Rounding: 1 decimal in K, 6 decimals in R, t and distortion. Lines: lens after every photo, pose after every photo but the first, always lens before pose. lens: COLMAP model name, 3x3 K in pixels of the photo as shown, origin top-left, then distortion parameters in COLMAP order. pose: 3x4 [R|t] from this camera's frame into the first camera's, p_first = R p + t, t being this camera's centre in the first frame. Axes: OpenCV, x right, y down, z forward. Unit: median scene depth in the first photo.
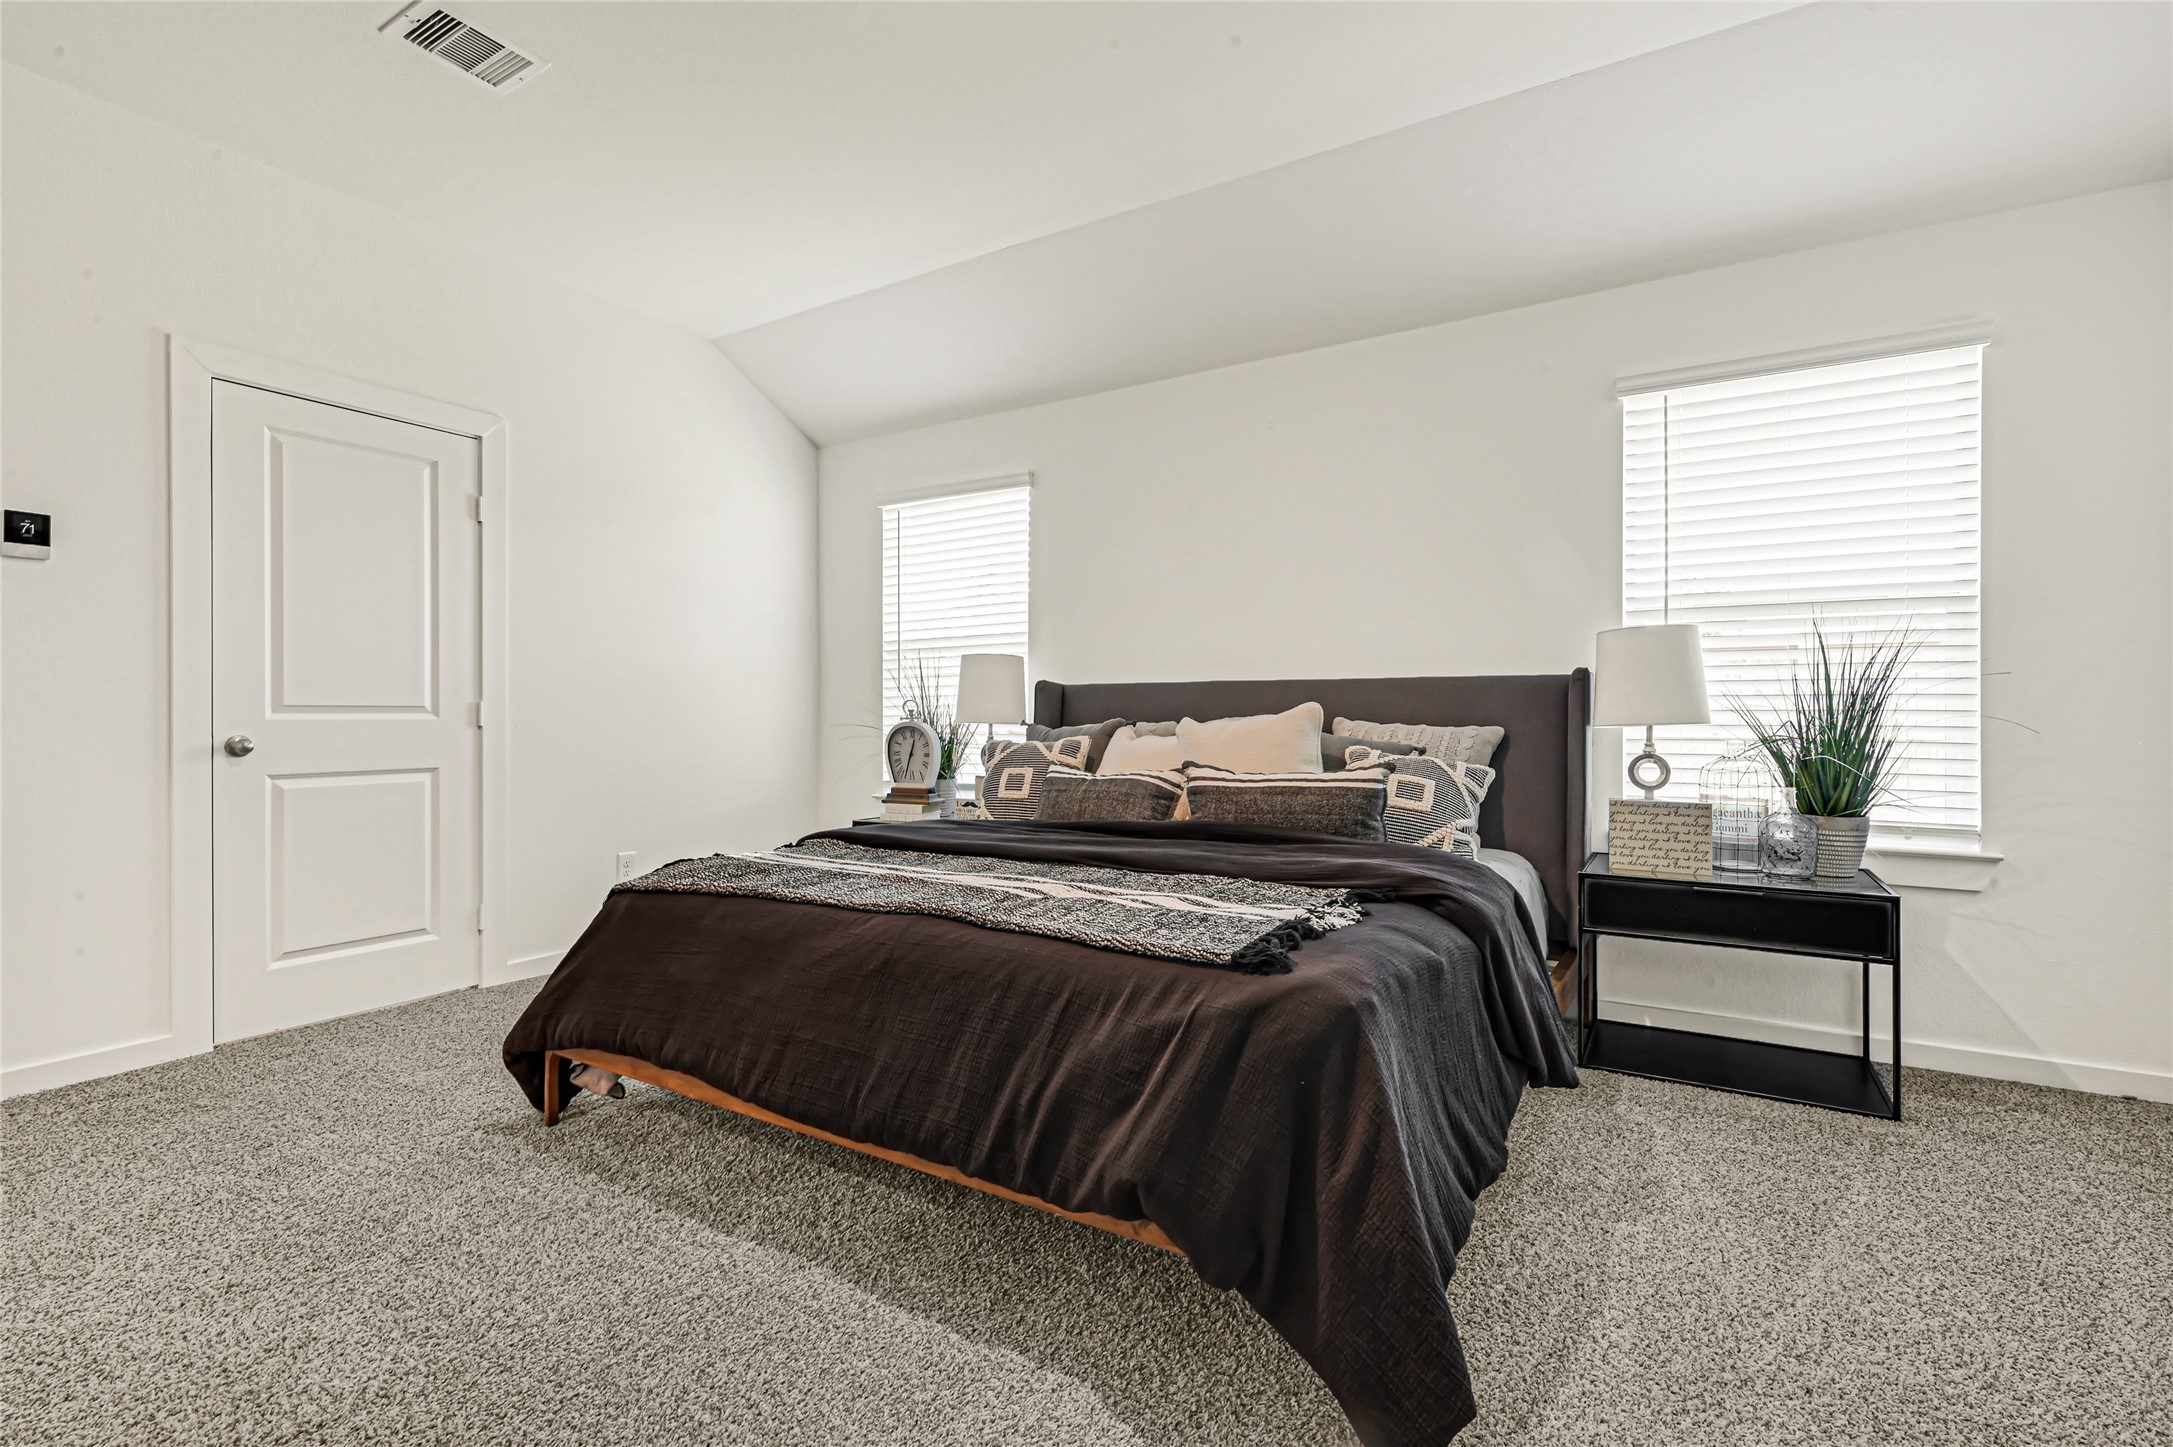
lens RADIAL K [[981.9, 0, 1075.3], [0, 981.9, 708.3], [0, 0, 1]] dist [-0.002623, 0.000089]
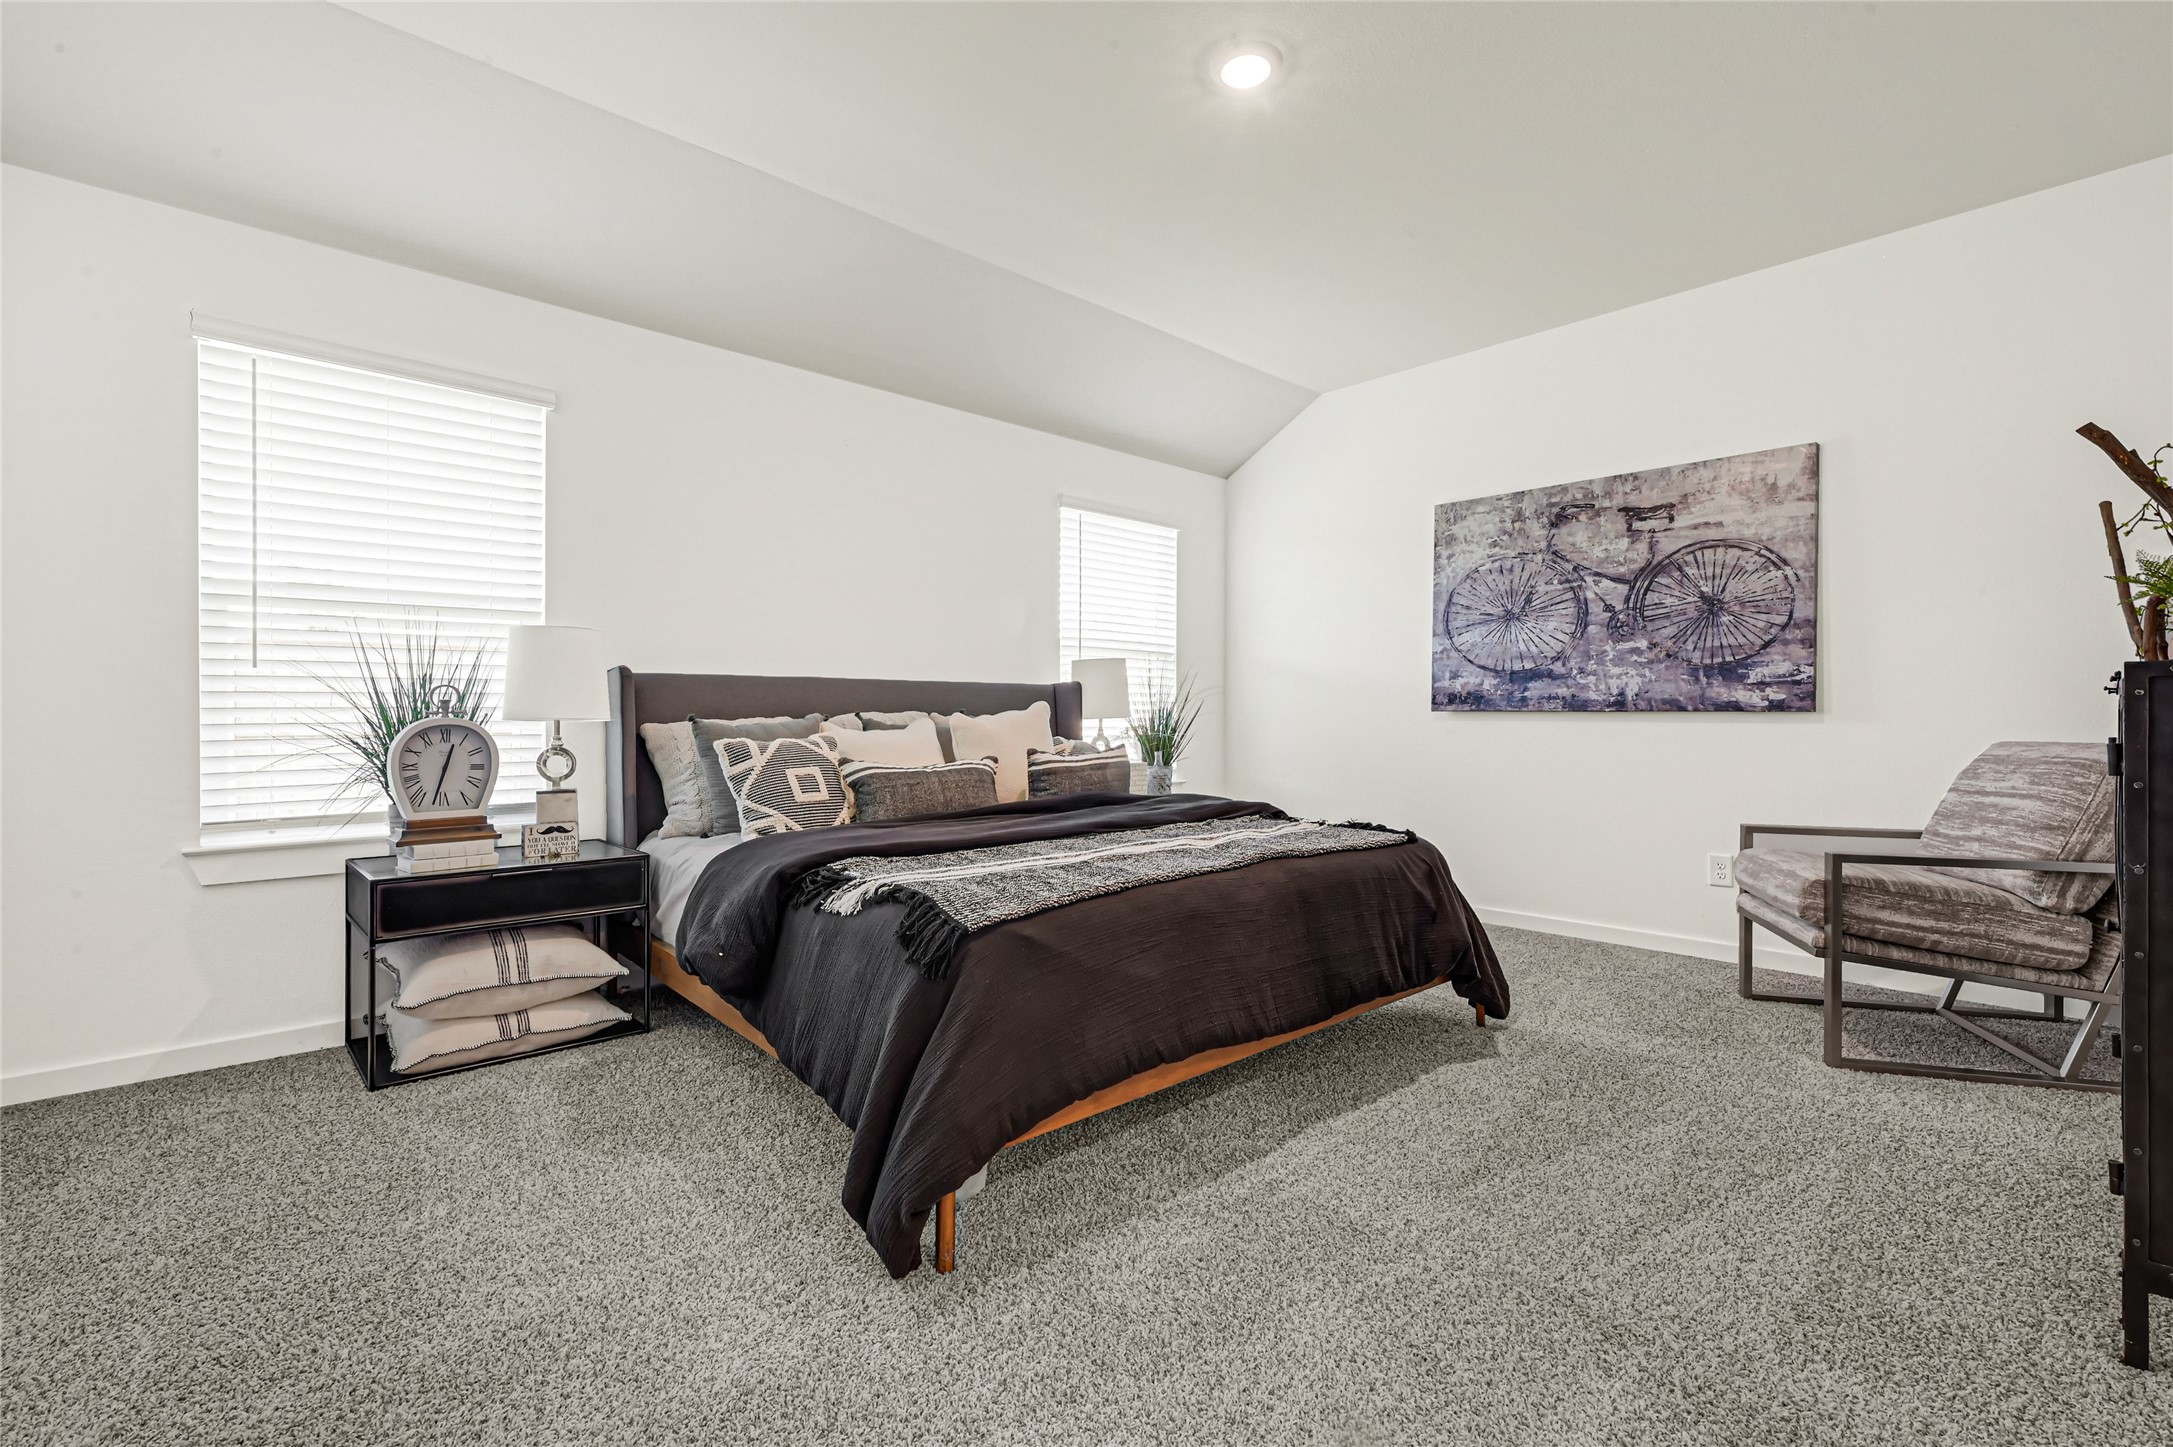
lens RADIAL K [[981.9, 0, 1070.8], [0, 981.9, 730.5], [0, 0, 1]] dist [-0.002623, 0.000089]
pose [[0.272428, -0.015206, 0.962056, -0.958536], [-0.009238, 0.999788, 0.018418, 0.007468], [-0.962132, -0.013905, 0.272229, 0.570278]]
